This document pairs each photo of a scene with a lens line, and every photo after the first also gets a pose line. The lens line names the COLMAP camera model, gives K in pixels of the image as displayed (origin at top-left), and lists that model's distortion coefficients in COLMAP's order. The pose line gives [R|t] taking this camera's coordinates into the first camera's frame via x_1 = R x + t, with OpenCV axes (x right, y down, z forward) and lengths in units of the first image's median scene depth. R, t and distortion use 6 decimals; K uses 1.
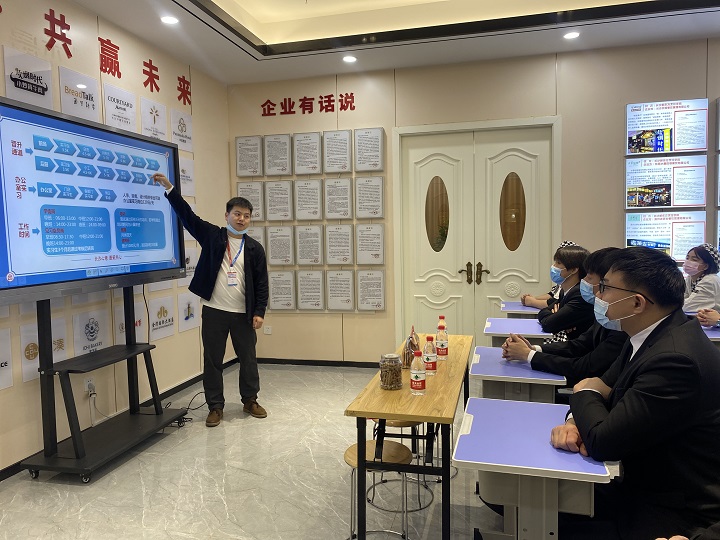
lens RADIAL K [[567.1, 0, 362.3], [0, 567.1, 265.2], [0, 0, 1]] dist [0.039474, -0.047490]
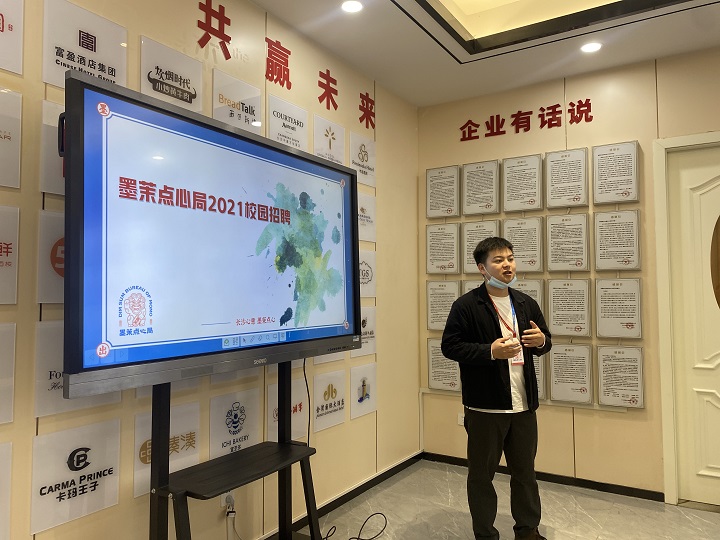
lens RADIAL K [[567.1, 0, 366.6], [0, 567.1, 271.0], [0, 0, 1]] dist [0.039474, -0.047490]
pose [[0.956764, 0.005985, -0.290803, -0.076694], [-0.032470, 0.995737, -0.086336, -0.012179], [0.289047, 0.092046, 0.952880, 0.250443]]
